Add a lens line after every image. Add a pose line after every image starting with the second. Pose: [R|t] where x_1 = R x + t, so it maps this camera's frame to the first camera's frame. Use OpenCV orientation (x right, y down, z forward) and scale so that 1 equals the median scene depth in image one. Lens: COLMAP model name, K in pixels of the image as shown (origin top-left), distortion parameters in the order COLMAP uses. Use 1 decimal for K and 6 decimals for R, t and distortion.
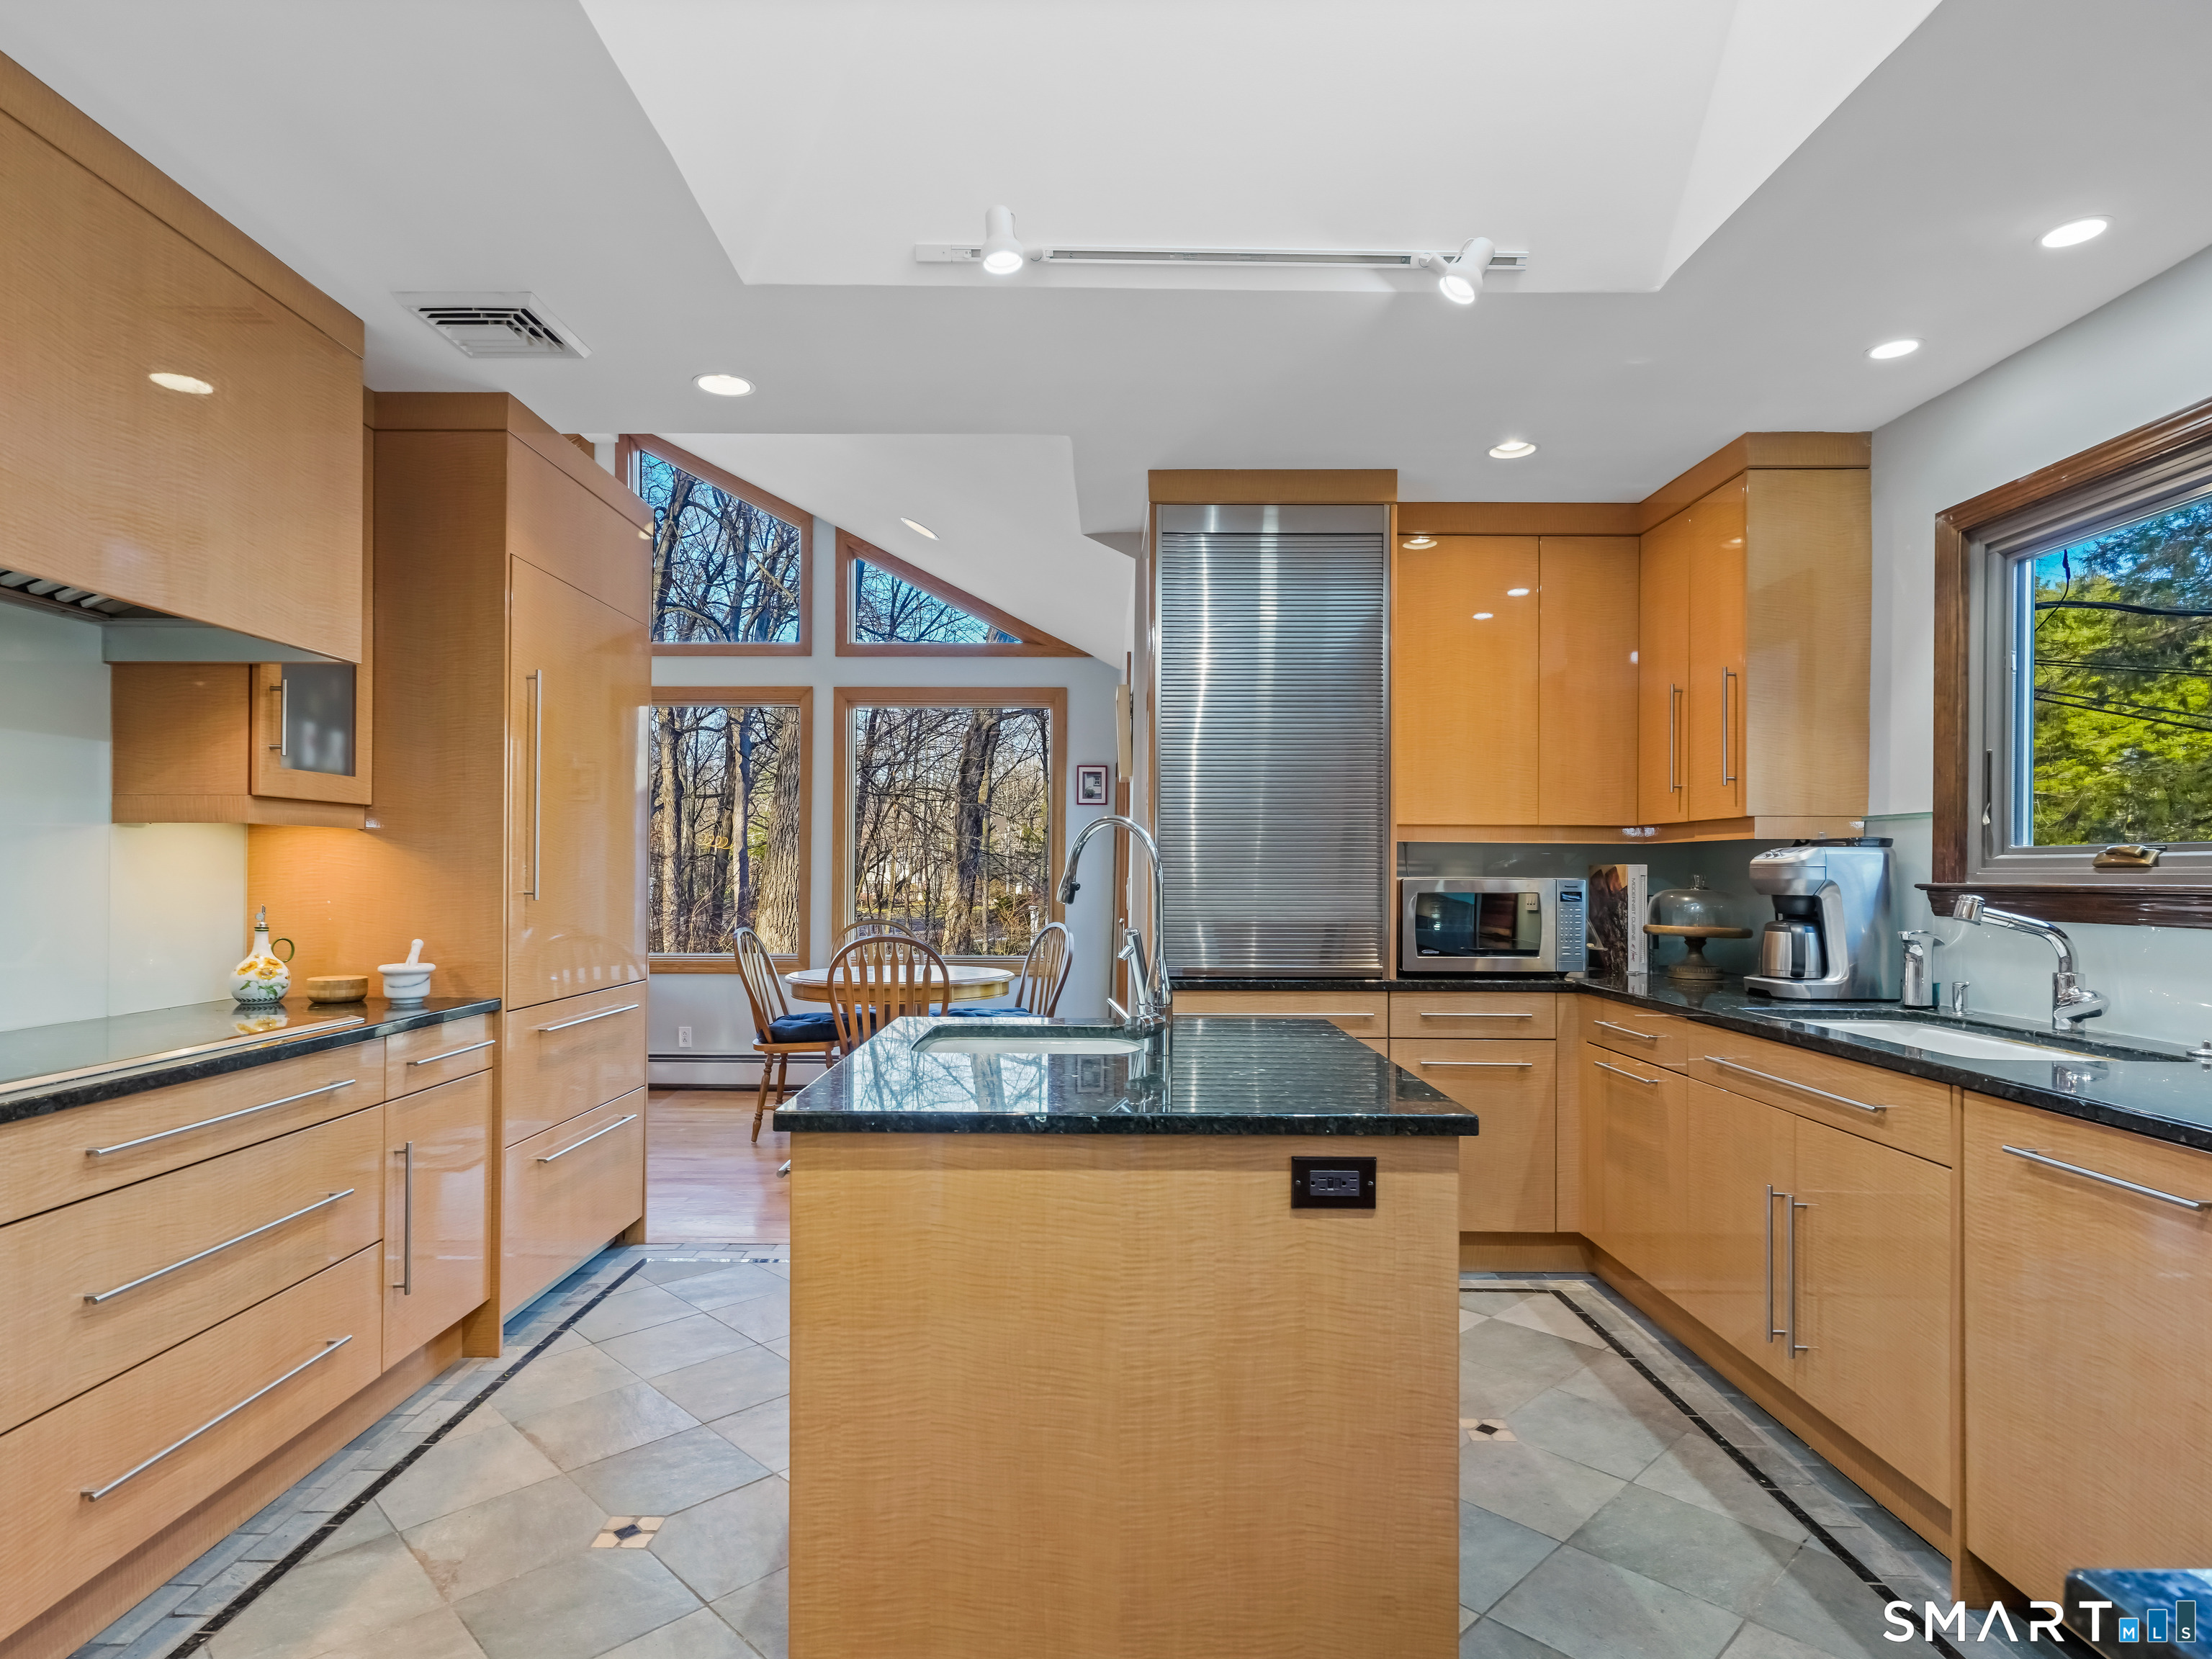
lens RADIAL K [[1187.3, 0, 1093.9], [0, 1187.3, 870.5], [0, 0, 1]] dist [0.002105, 0.005785]
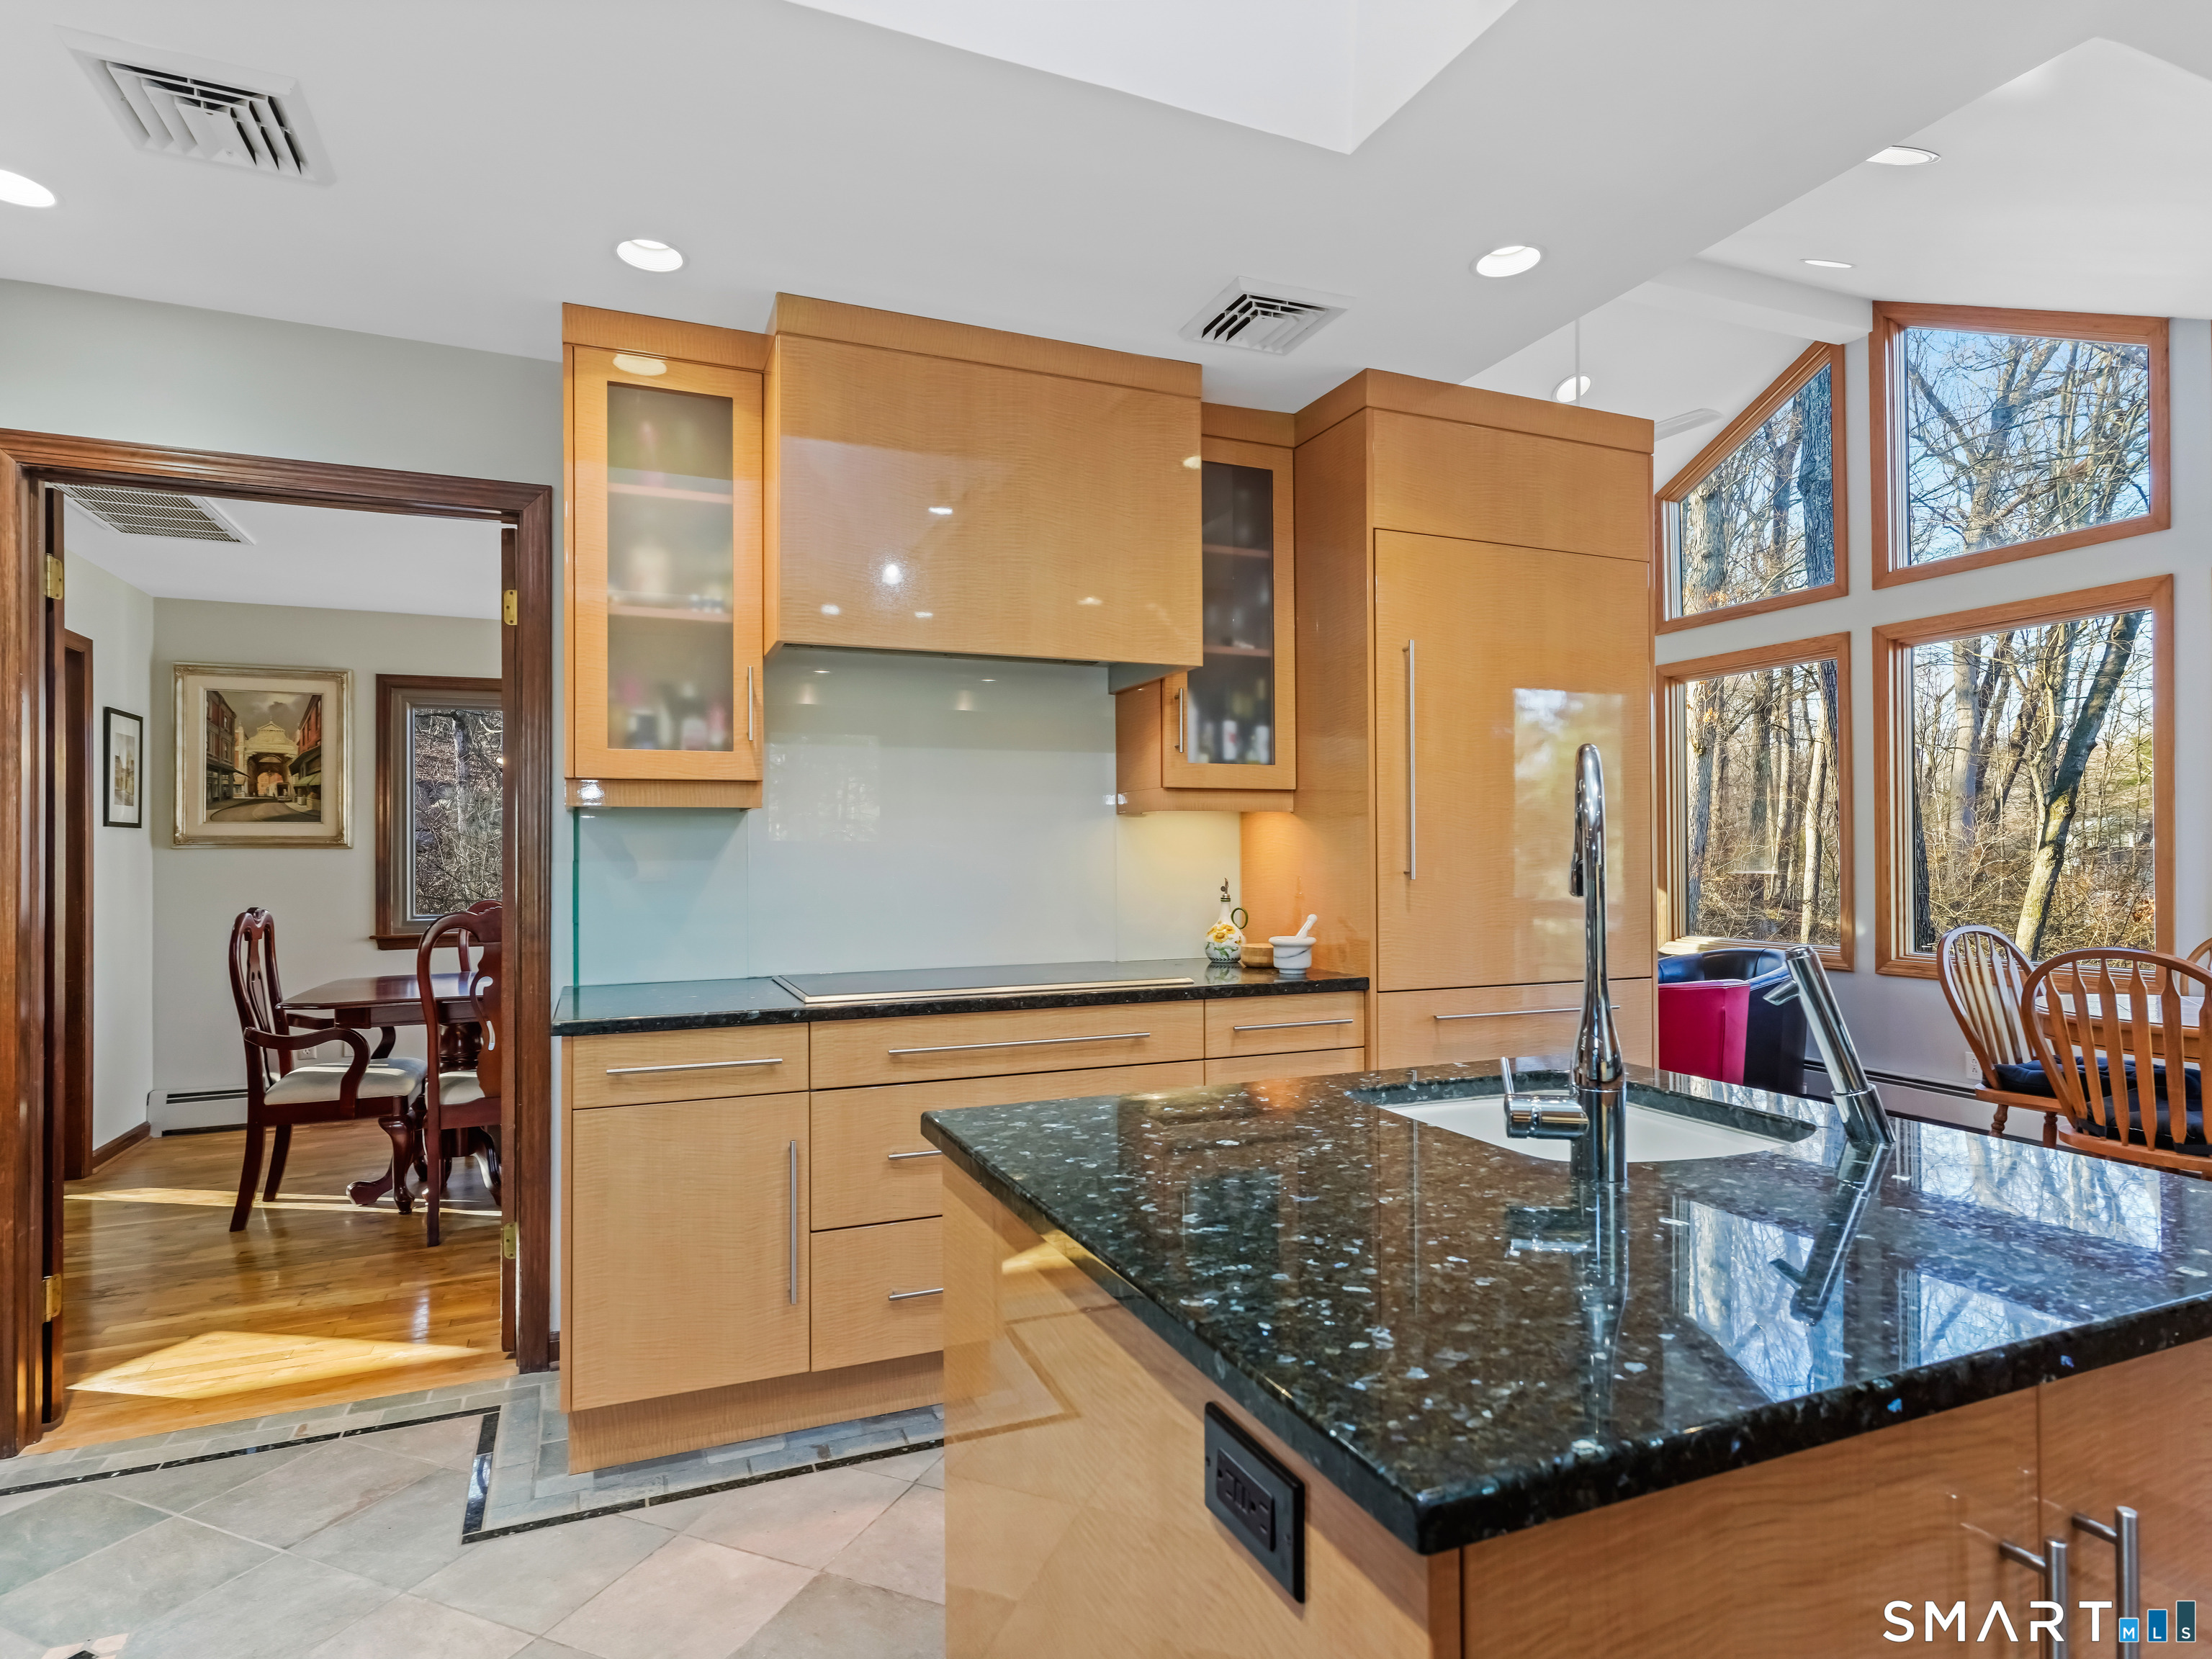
lens RADIAL K [[1187.3, 0, 1095.9], [0, 1187.3, 828.8], [0, 0, 1]] dist [0.002105, 0.005785]
pose [[0.385066, -0.022221, -0.922621, 0.329564], [0.003710, 0.999739, -0.022530, 0.004934], [0.922881, 0.005252, 0.385048, 0.410689]]
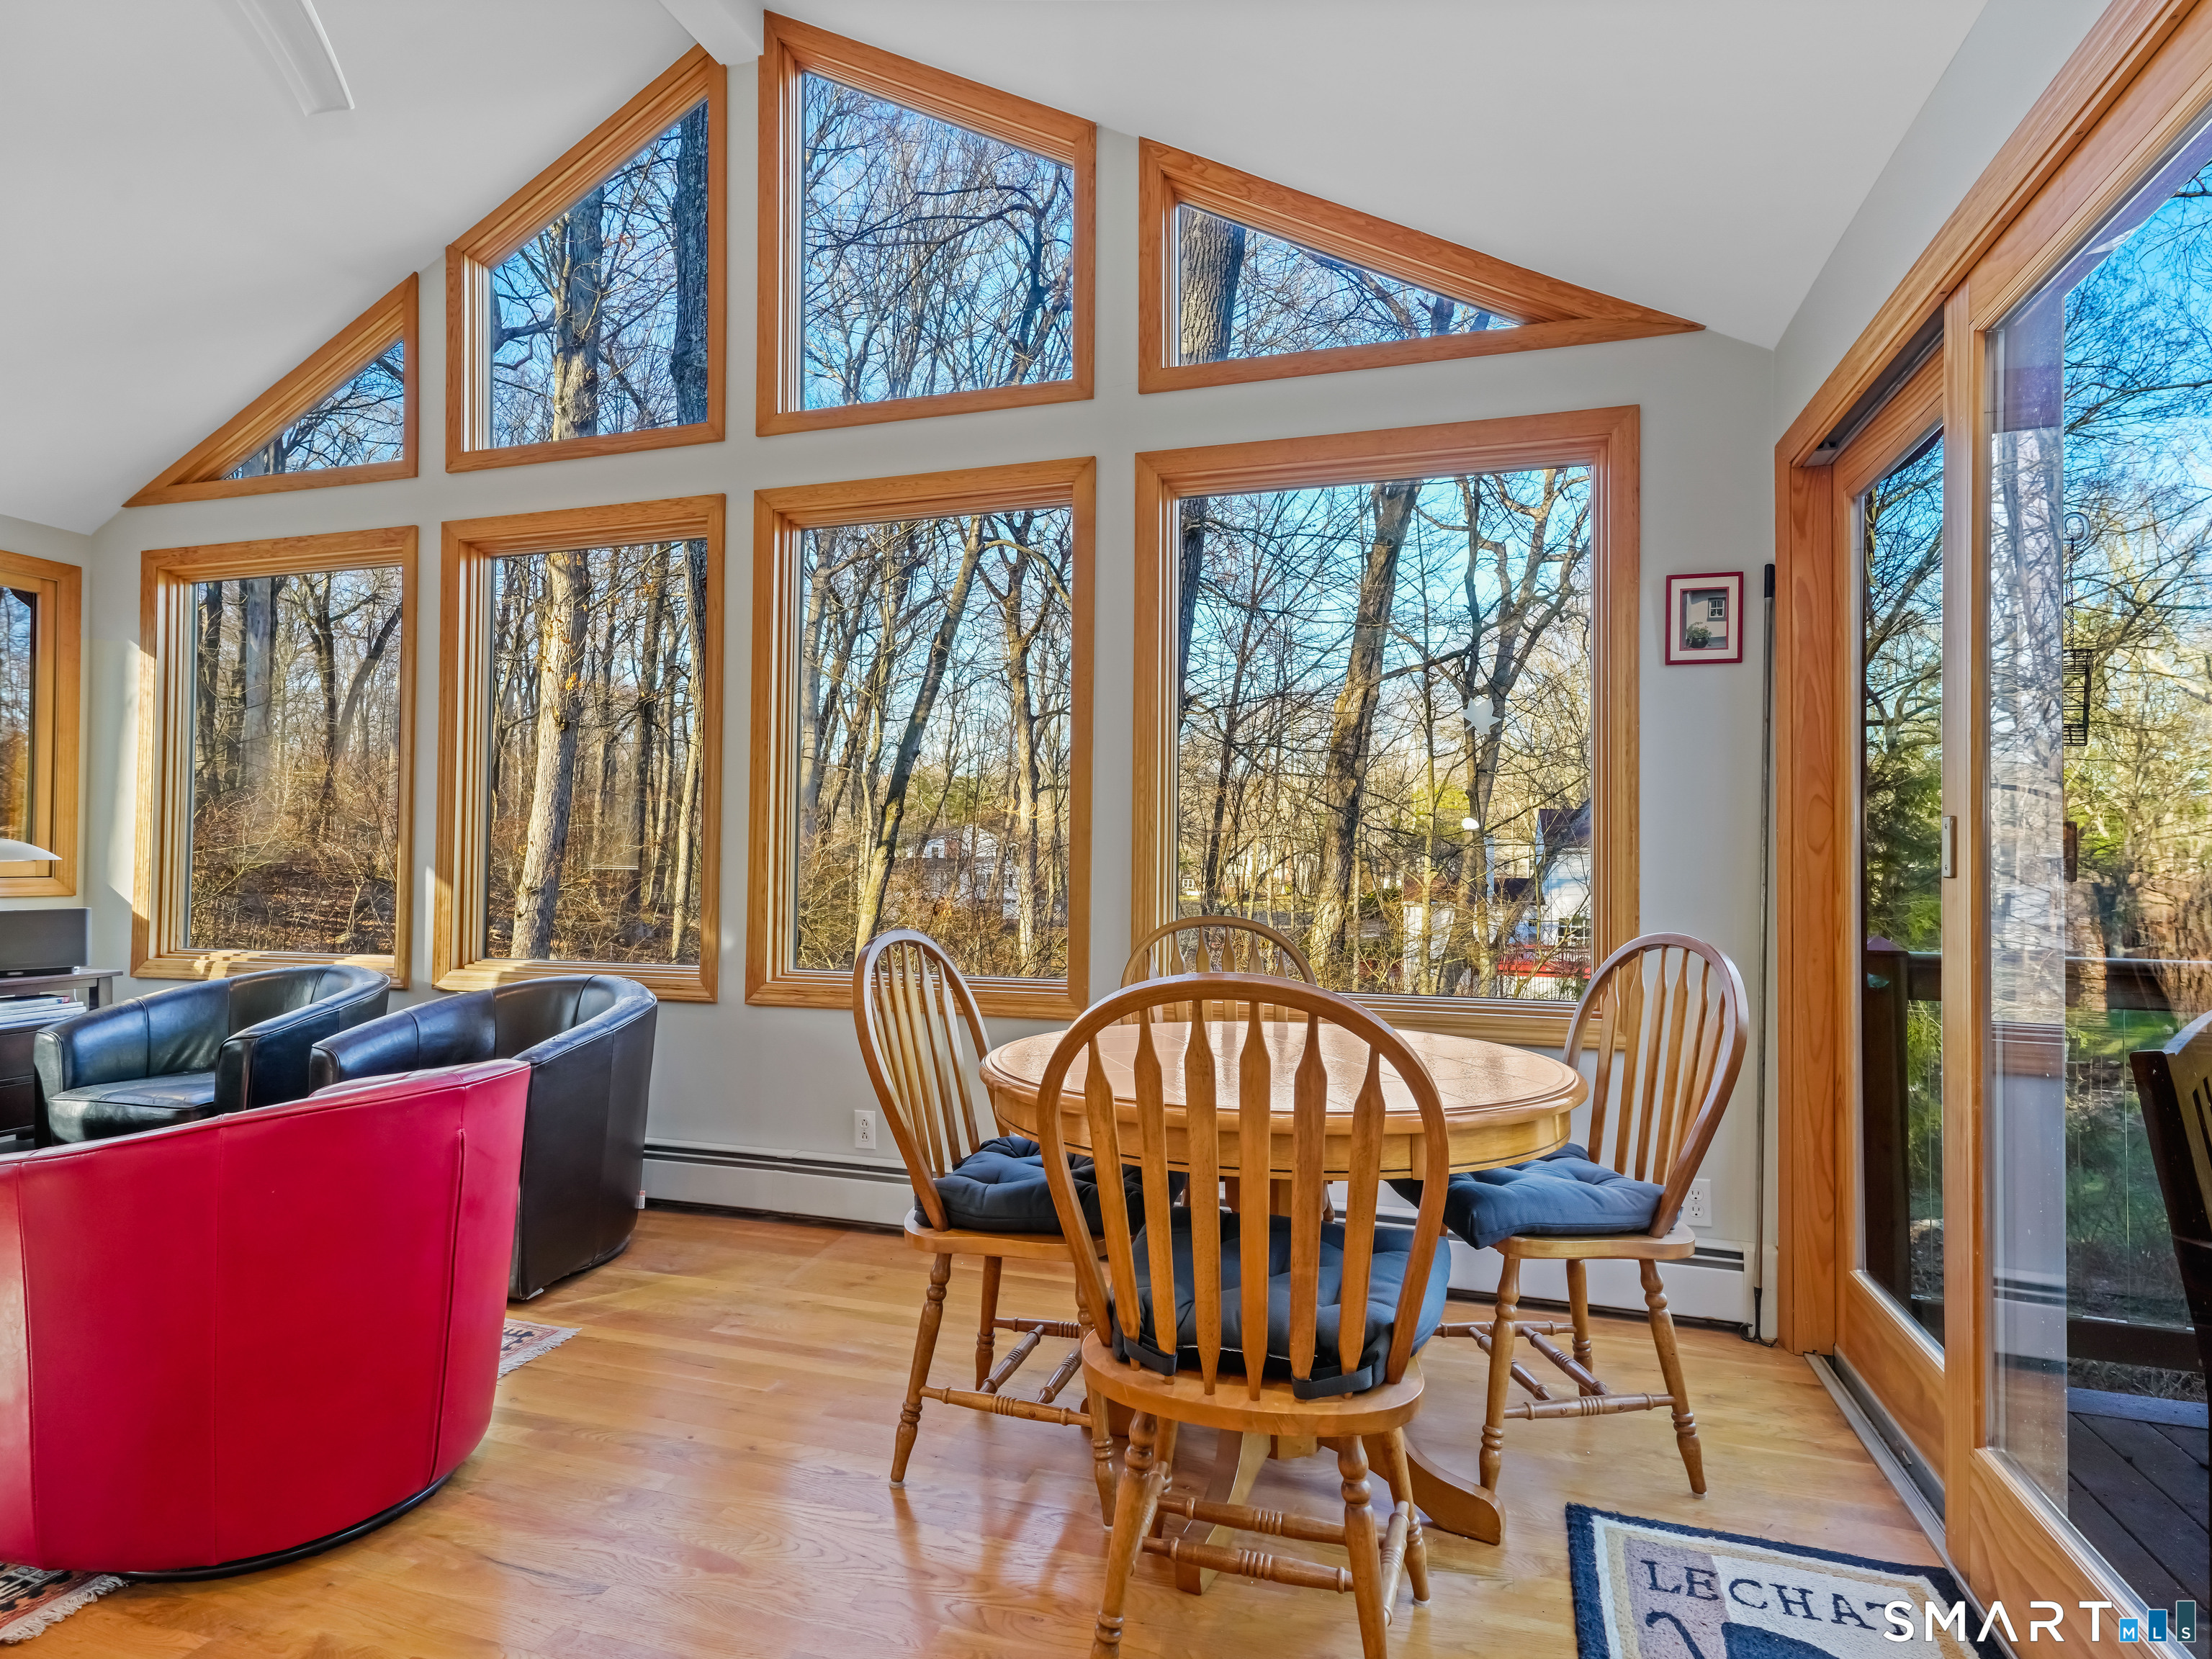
lens RADIAL K [[1187.3, 0, 1063.3], [0, 1187.3, 830.7], [0, 0, 1]] dist [0.002105, 0.005785]
pose [[0.946796, -0.006545, -0.321767, -0.195331], [-0.002343, 0.999626, -0.027229, 0.044688], [0.321825, 0.026534, 0.946427, 1.163294]]
